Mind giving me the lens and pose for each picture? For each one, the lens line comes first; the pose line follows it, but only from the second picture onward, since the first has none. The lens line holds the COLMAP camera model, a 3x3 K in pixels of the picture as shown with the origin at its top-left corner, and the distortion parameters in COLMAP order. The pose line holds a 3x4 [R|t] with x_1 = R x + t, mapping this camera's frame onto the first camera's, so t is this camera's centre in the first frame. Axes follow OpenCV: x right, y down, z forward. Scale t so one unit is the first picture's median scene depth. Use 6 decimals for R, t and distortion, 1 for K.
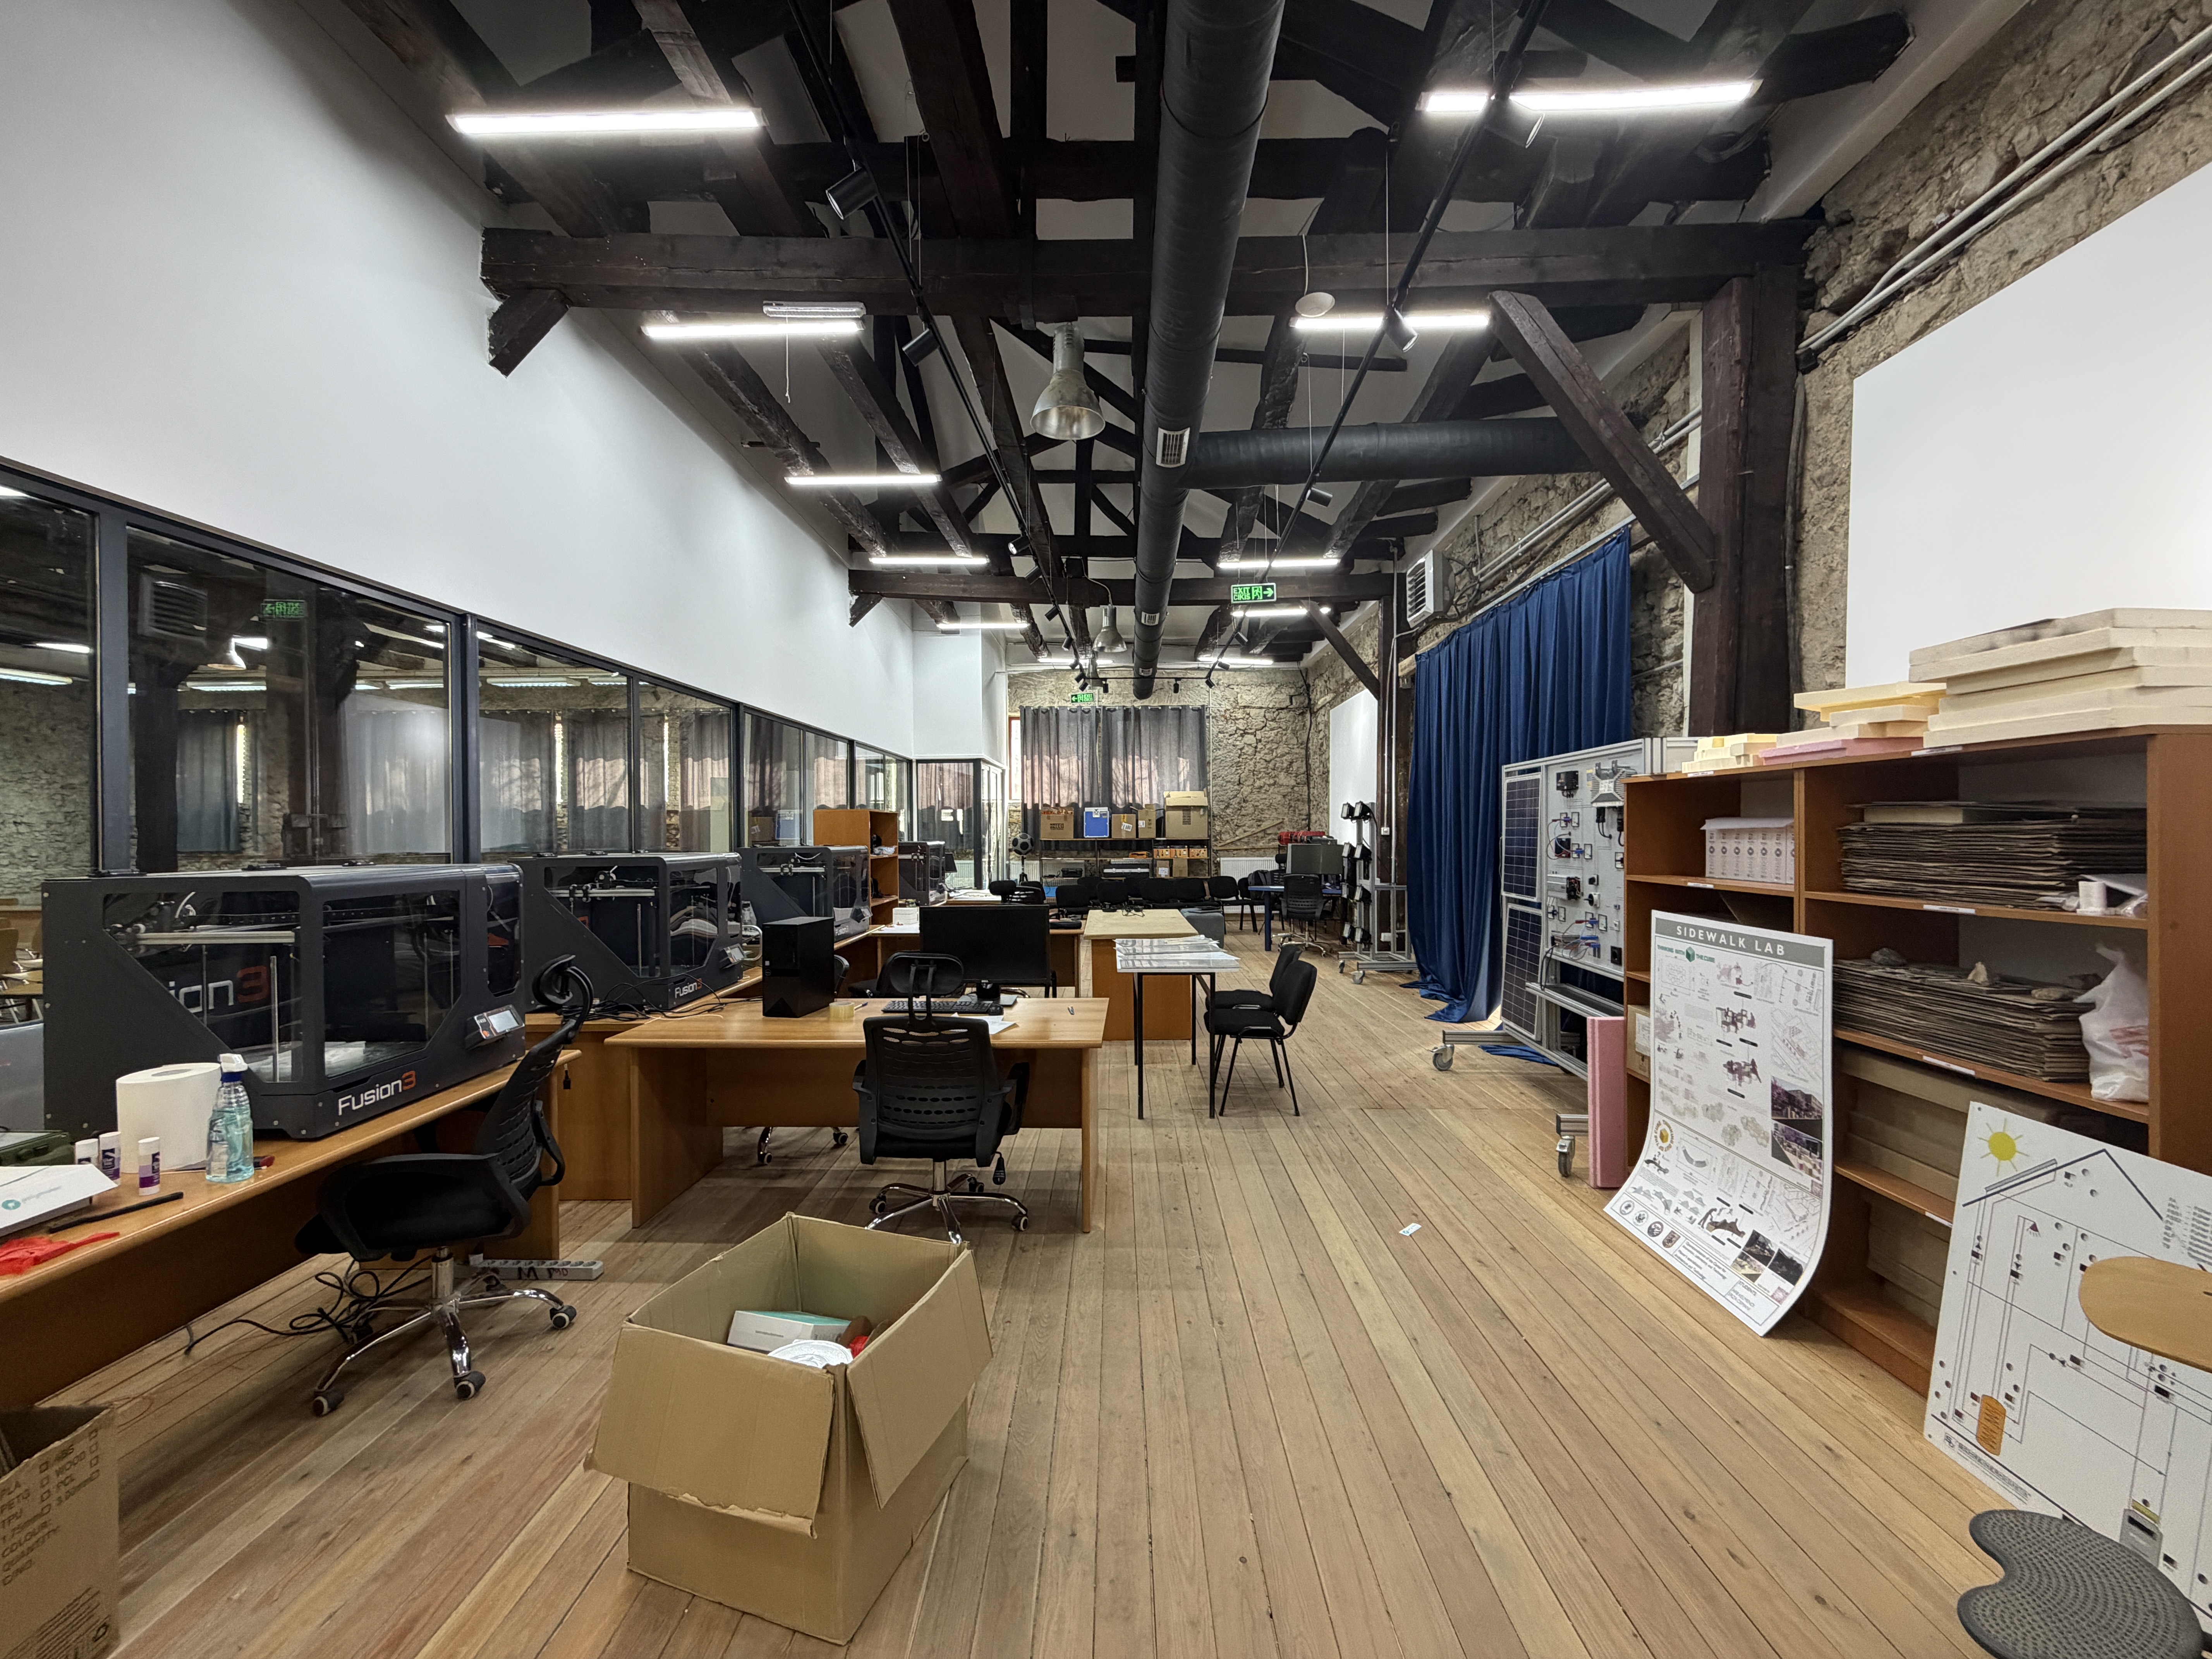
lens RADIAL K [[883.4, 0, 1108.0], [0, 883.4, 837.3], [0, 0, 1]] dist [0.000327, -0.000081]
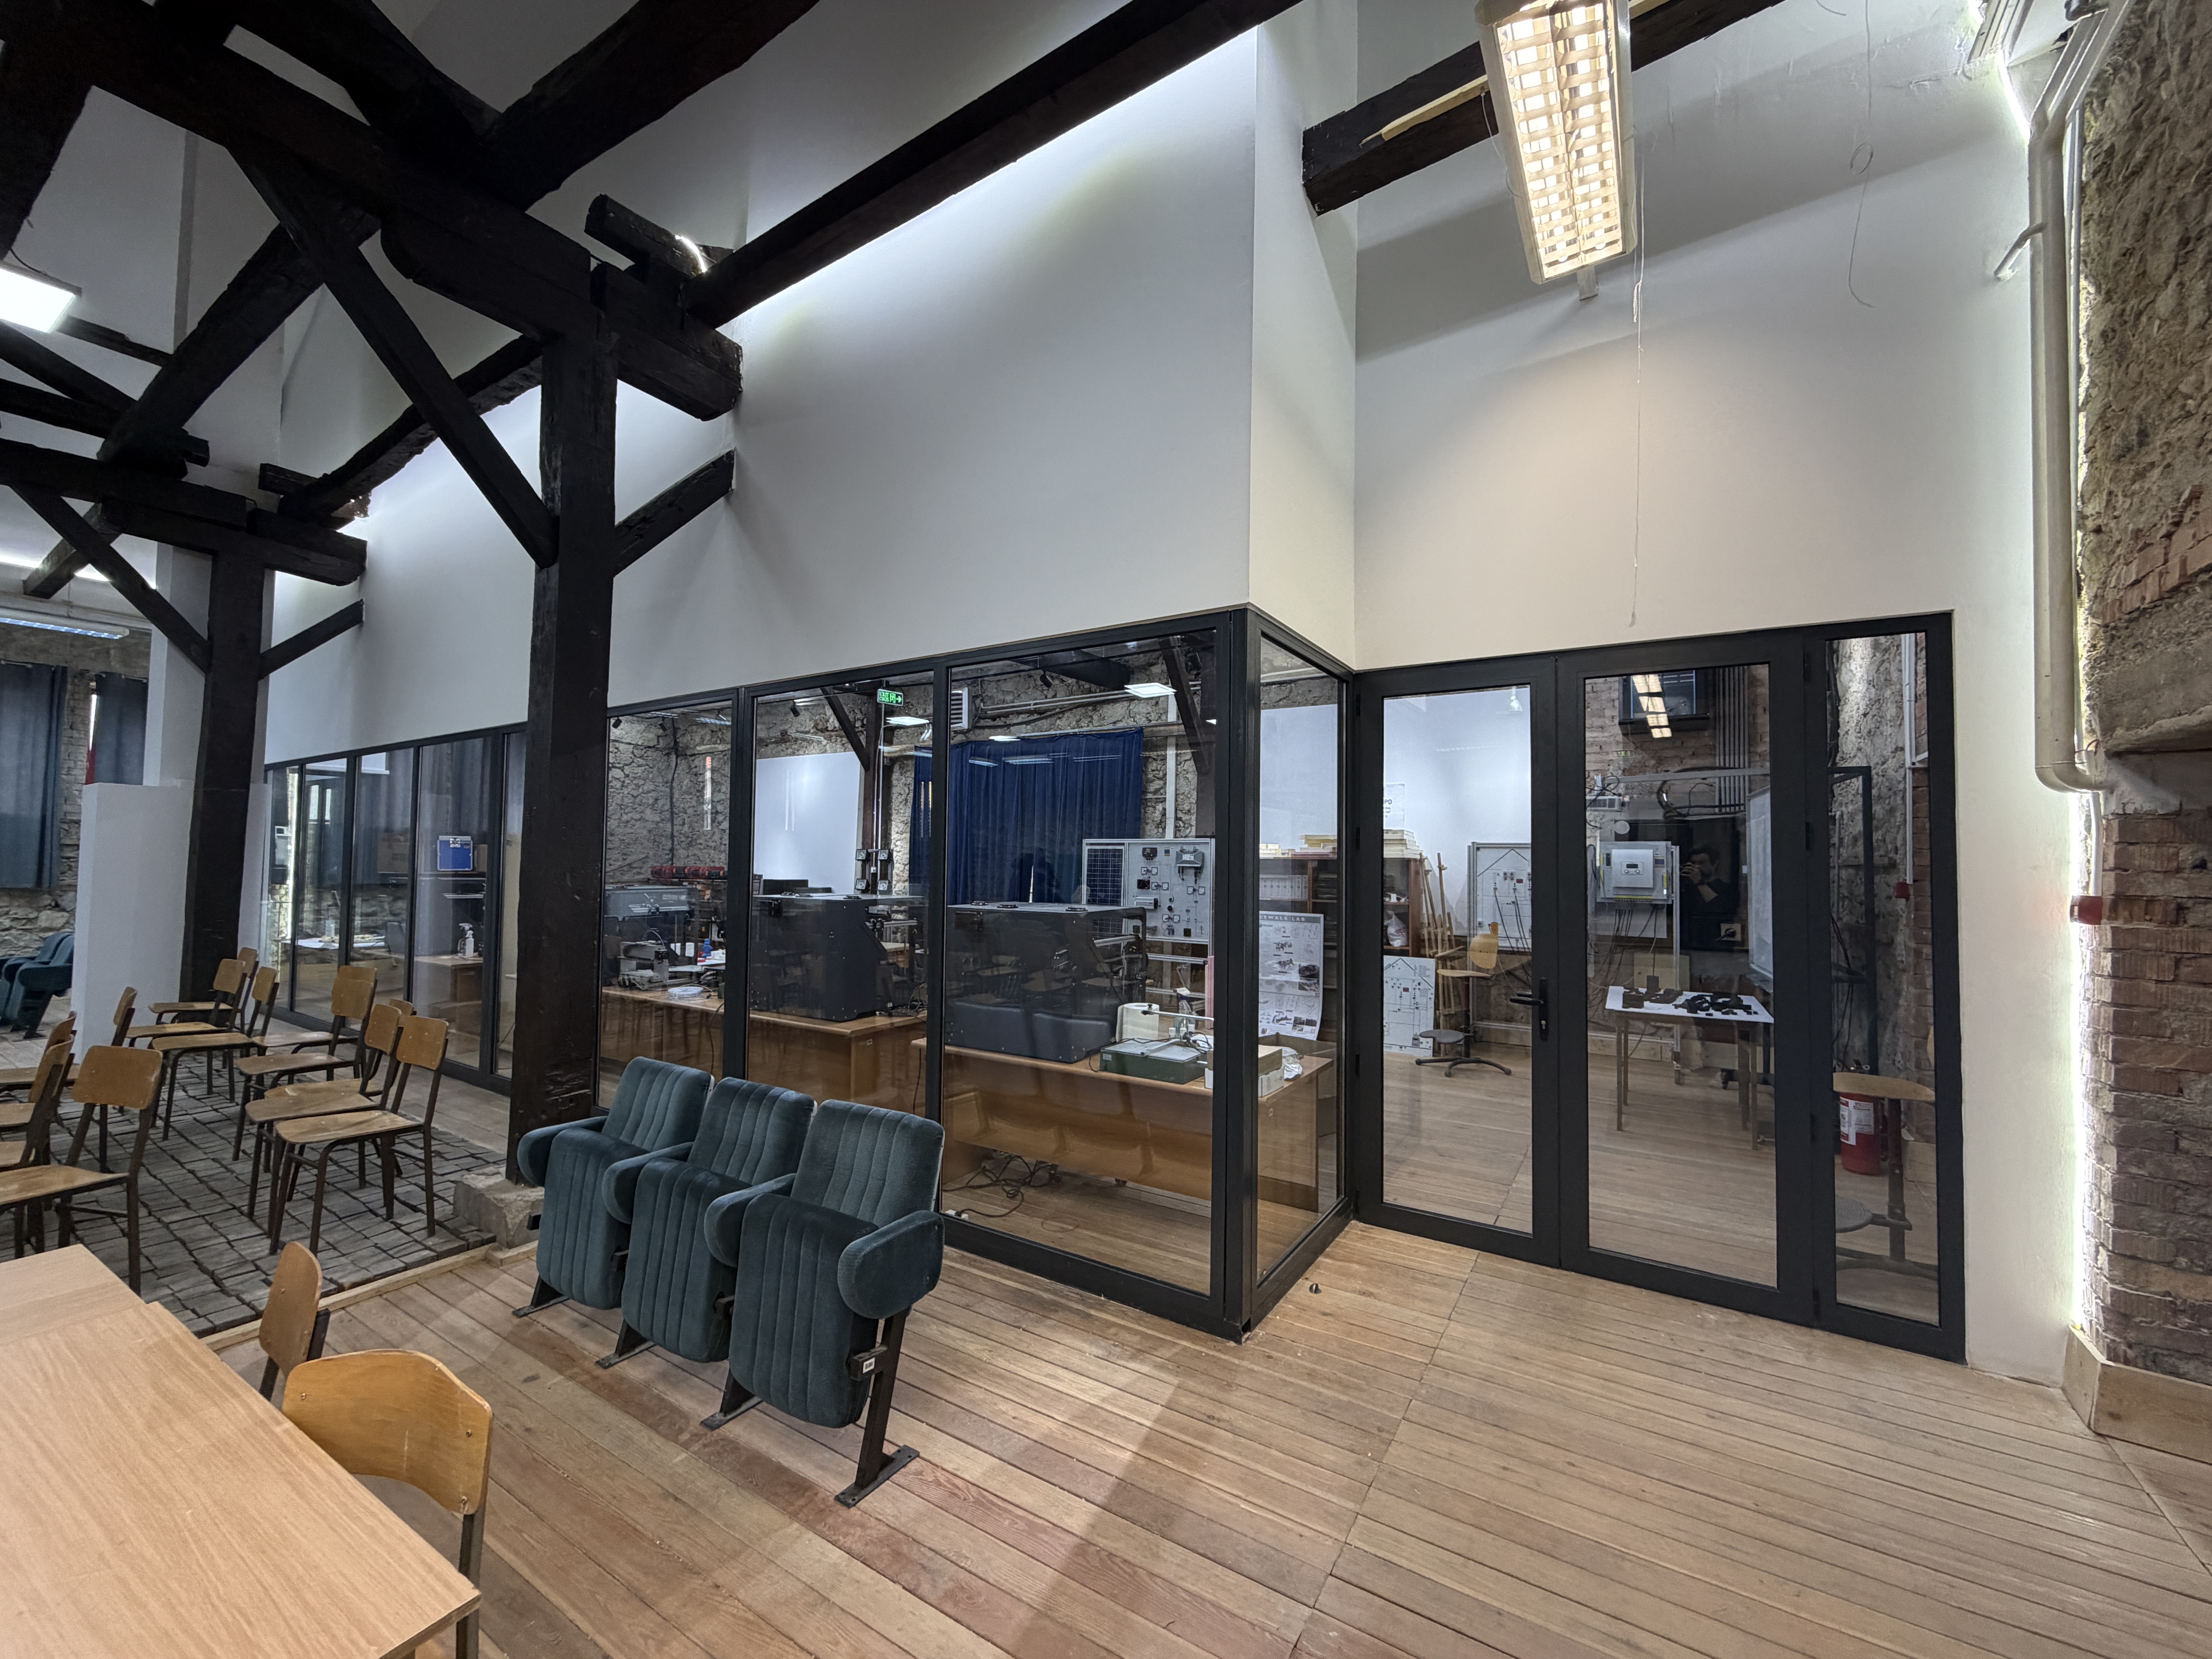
lens RADIAL K [[883.4, 0, 1103.5], [0, 883.4, 830.5], [0, 0, 1]] dist [0.000327, -0.000081]
pose [[0.533289, 0.046613, 0.844648, -0.408466], [-0.011800, 0.998793, -0.047670, -0.004385], [-0.845851, 0.015455, 0.533196, -0.005988]]
